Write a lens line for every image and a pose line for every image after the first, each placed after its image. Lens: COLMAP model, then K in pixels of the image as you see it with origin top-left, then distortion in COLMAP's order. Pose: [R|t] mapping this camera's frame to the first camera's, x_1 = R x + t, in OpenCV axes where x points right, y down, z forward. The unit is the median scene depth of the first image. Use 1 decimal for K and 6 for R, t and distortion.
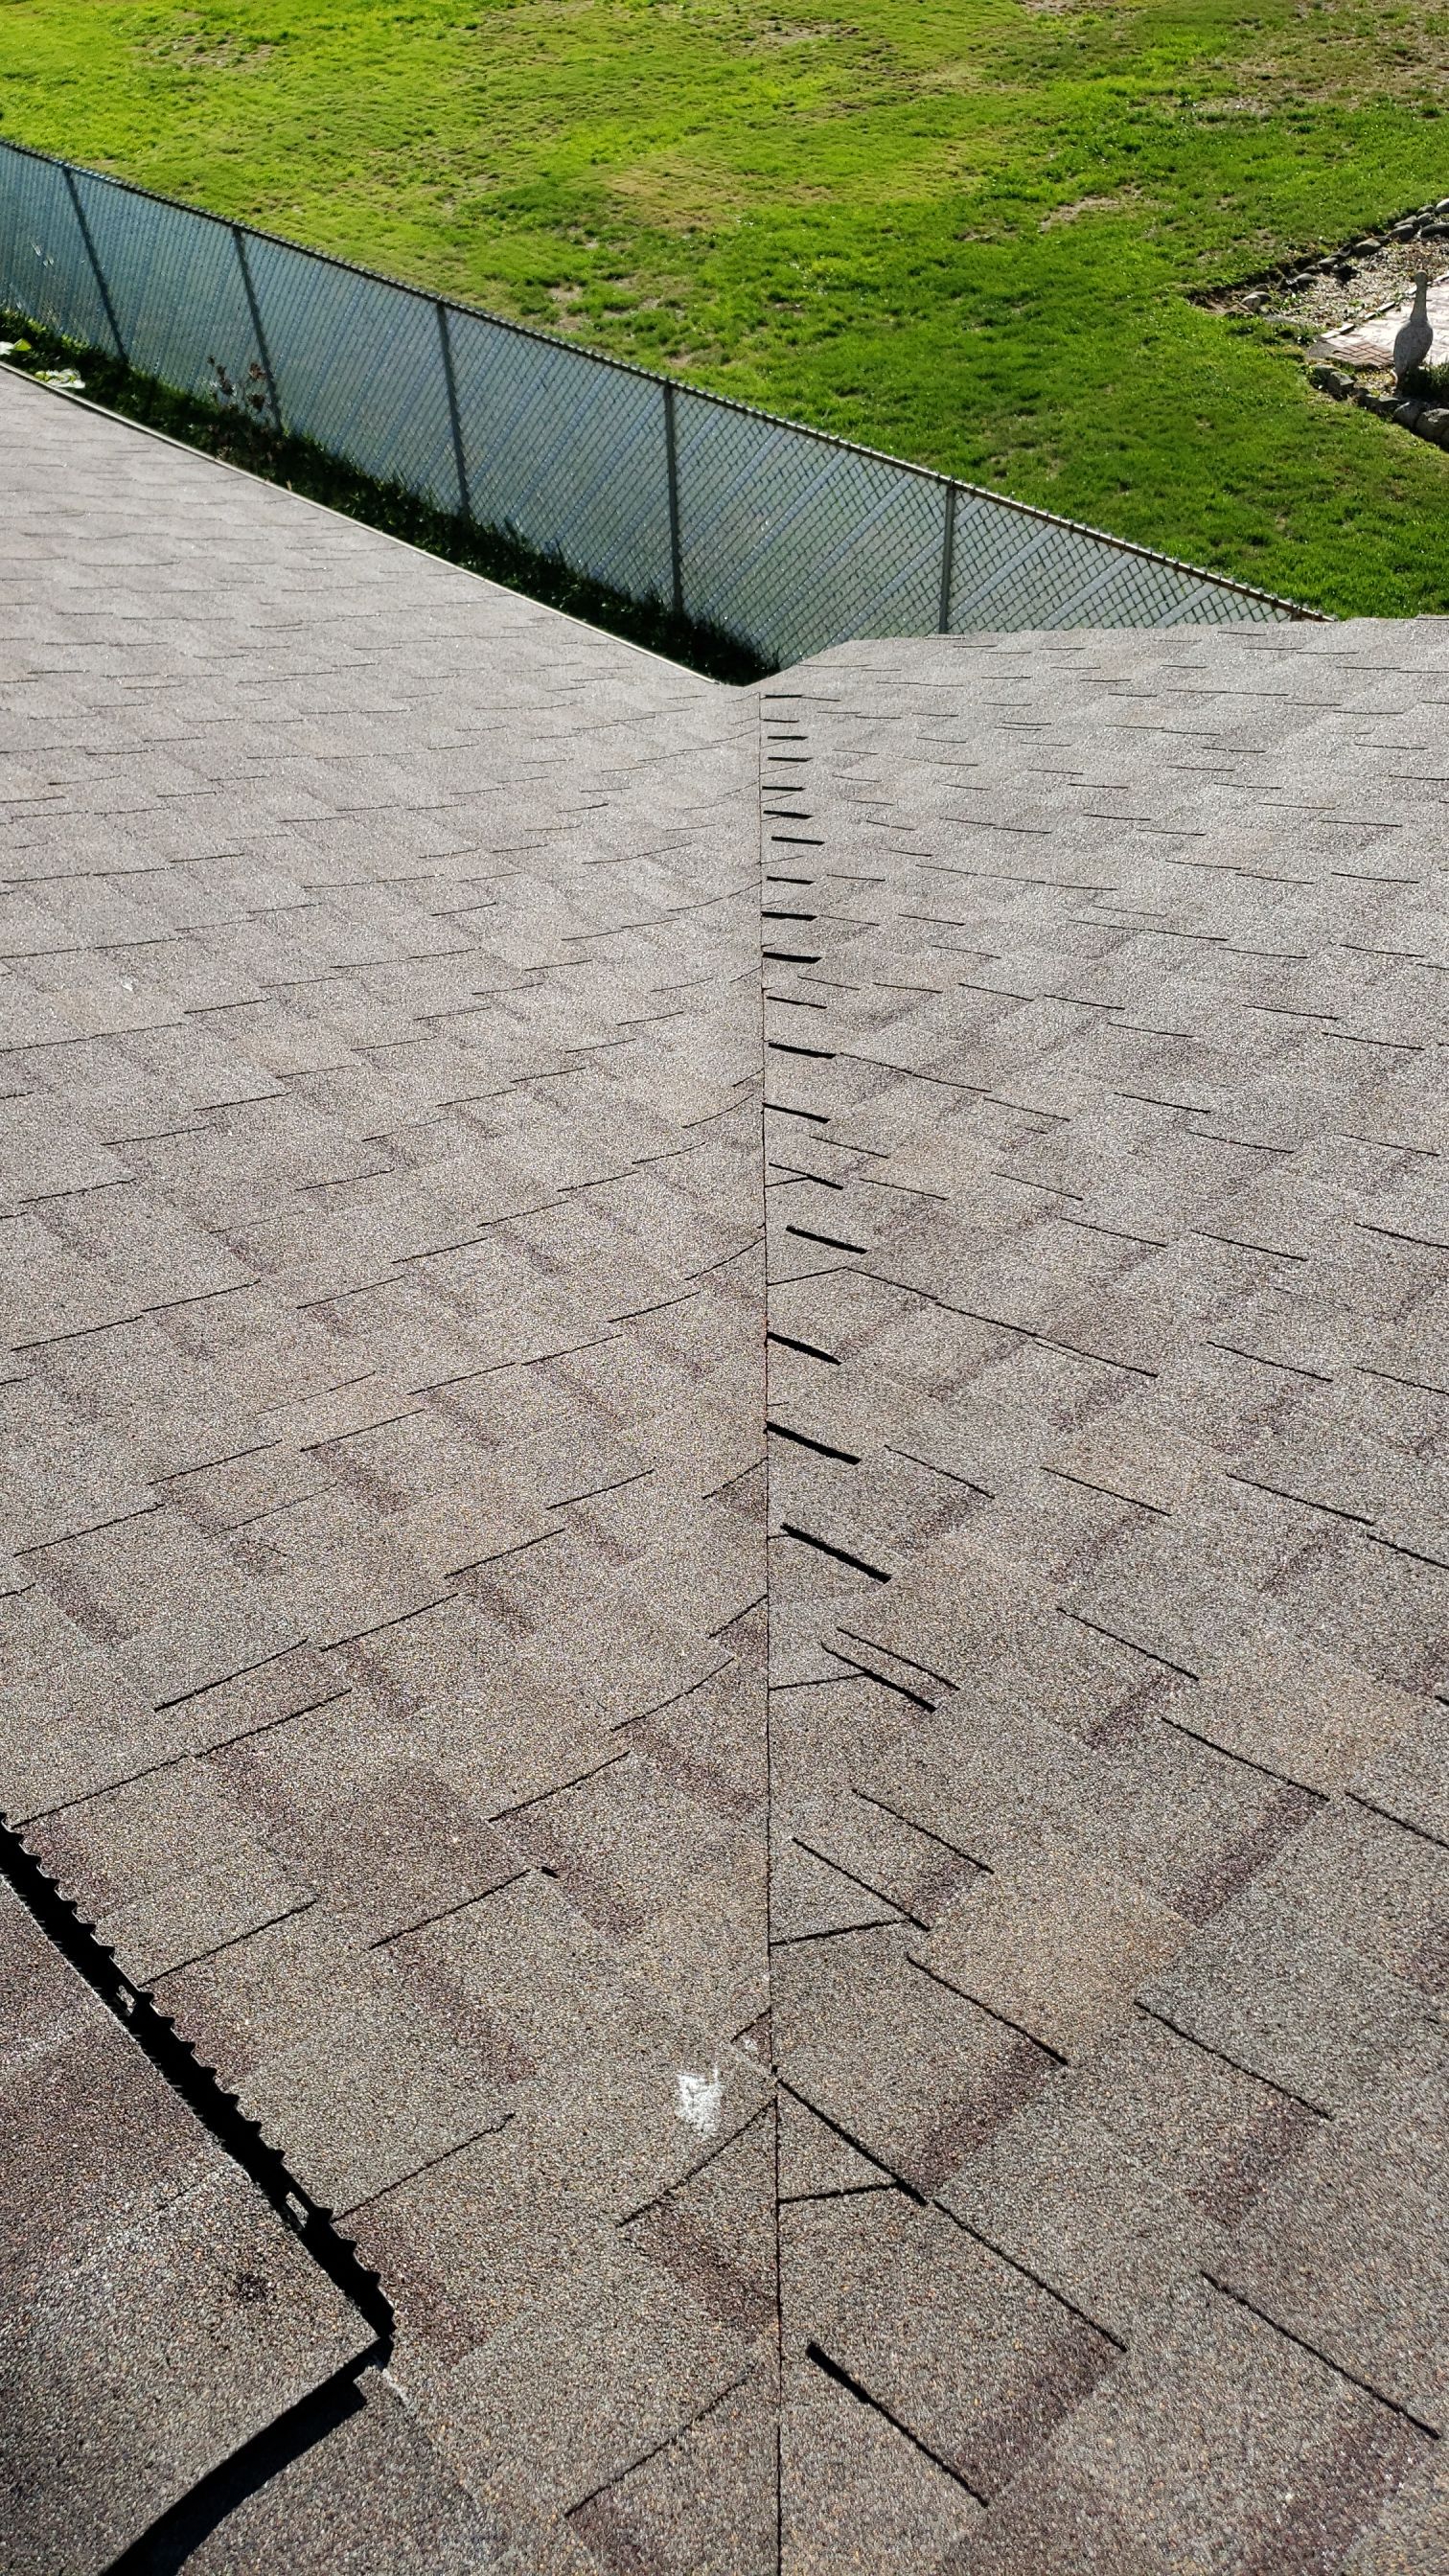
lens RADIAL K [[2134.6, 0, 713.2], [0, 2134.6, 1288.8], [0, 0, 1]] dist [0.030303, 0.025385]
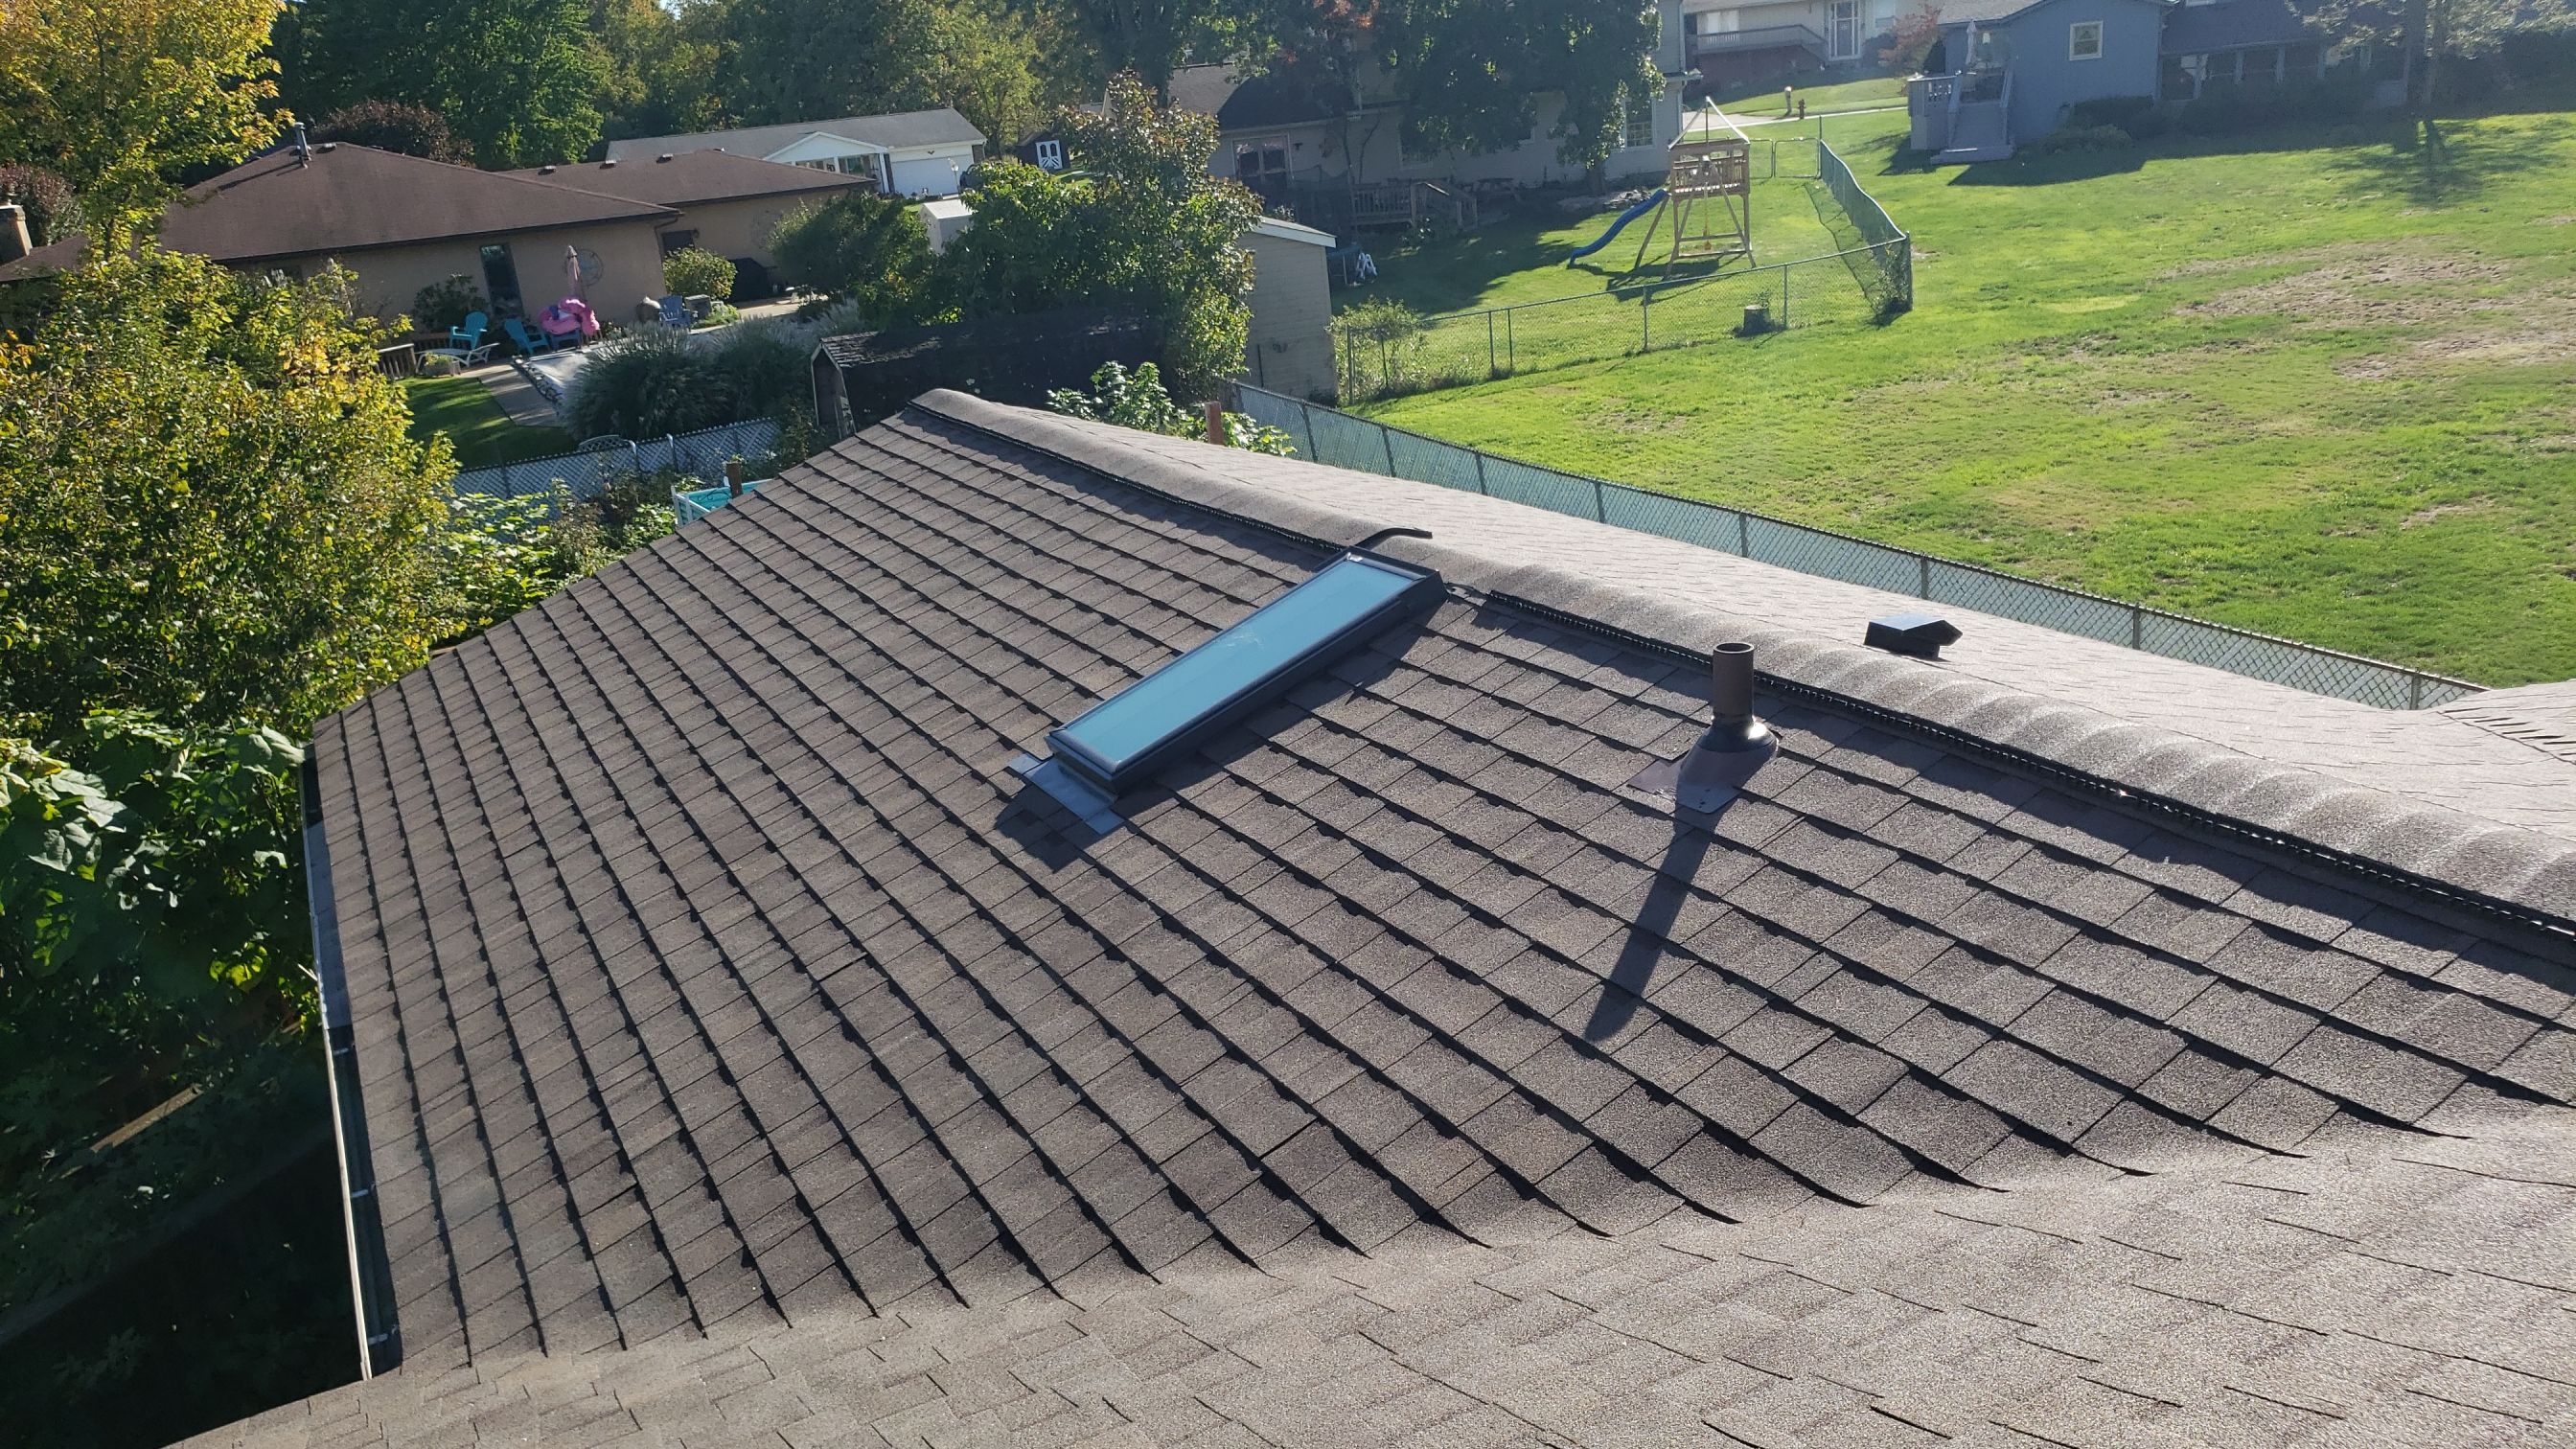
lens RADIAL K [[2134.6, 0, 1296.4], [0, 2134.6, 715.2], [0, 0, 1]] dist [0.030303, 0.025385]
pose [[0.960440, 0.026737, -0.277201, -0.087647], [-0.131698, 0.920650, -0.367504, 0.097758], [0.245379, 0.389472, 0.887750, -0.125966]]
